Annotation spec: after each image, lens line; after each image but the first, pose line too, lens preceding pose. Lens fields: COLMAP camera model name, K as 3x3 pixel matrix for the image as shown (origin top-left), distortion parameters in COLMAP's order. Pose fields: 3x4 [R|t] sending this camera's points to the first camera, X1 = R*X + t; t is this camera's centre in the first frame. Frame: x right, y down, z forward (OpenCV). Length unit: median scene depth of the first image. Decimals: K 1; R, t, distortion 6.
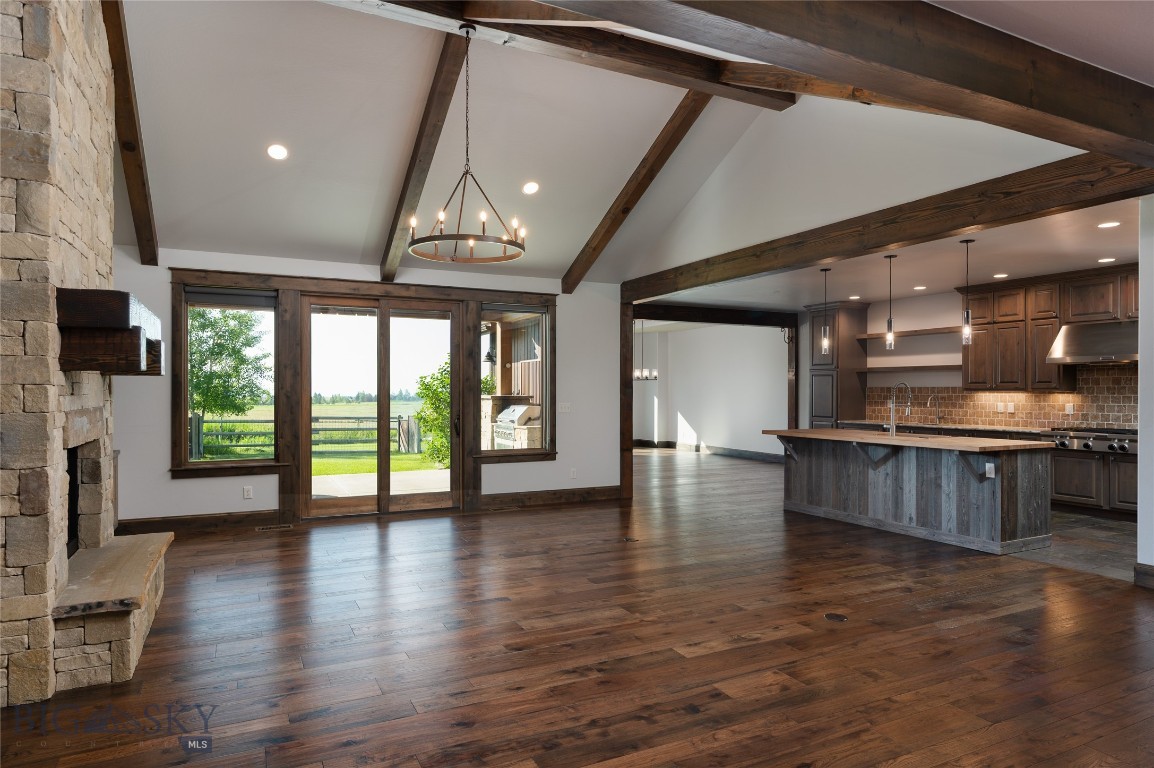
lens RADIAL K [[663.2, 0, 568.3], [0, 663.2, 393.3], [0, 0, 1]] dist [-0.000854, -0.001518]
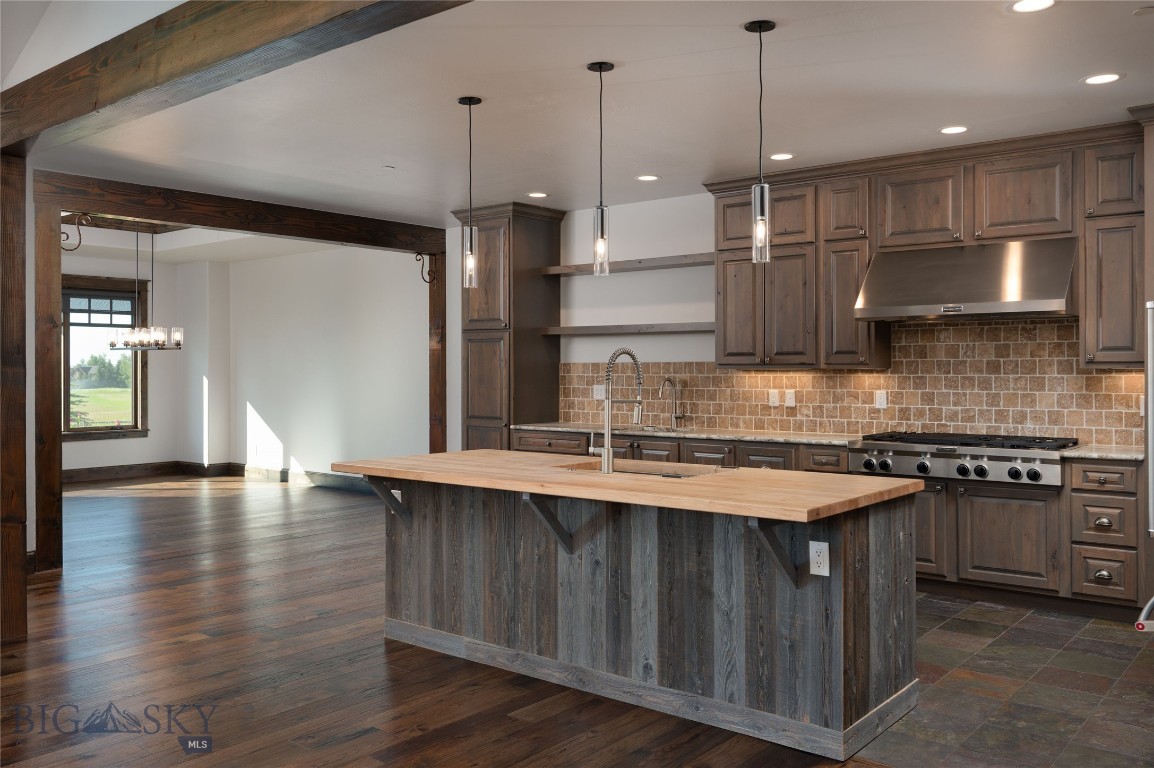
lens RADIAL K [[946.1, 0, 570.5], [0, 946.1, 380.9], [0, 0, 1]] dist [0.000771, -0.008824]
pose [[0.910582, -0.008703, 0.413238, 0.190151], [0.005543, 0.999946, 0.008847, -0.001582], [-0.413292, -0.005766, 0.910580, 0.400952]]
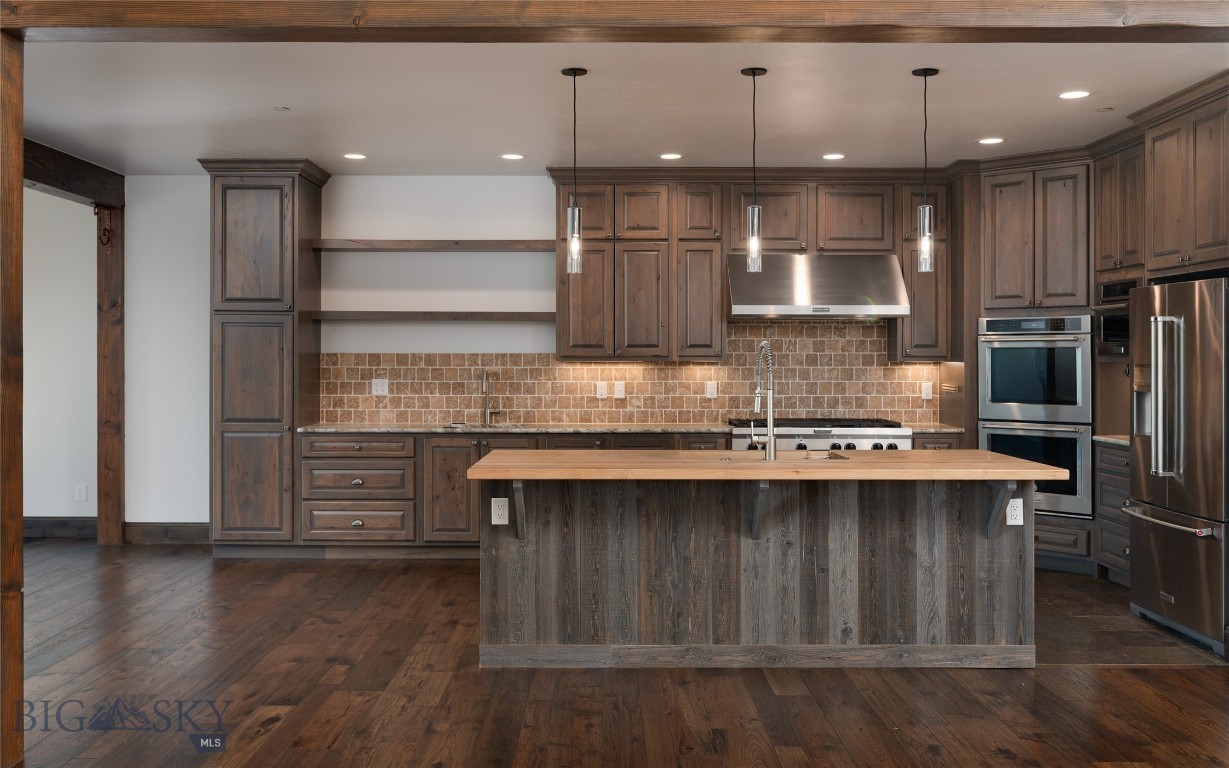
lens RADIAL K [[1091.4, 0, 608.6], [0, 1091.4, 372.4], [0, 0, 1]] dist [-0.003789, 0.010783]
pose [[0.449062, -0.010703, 0.893436, -0.218979], [0.003663, 0.999942, 0.010138, -0.003870], [-0.893493, -0.001280, 0.449075, 0.690850]]
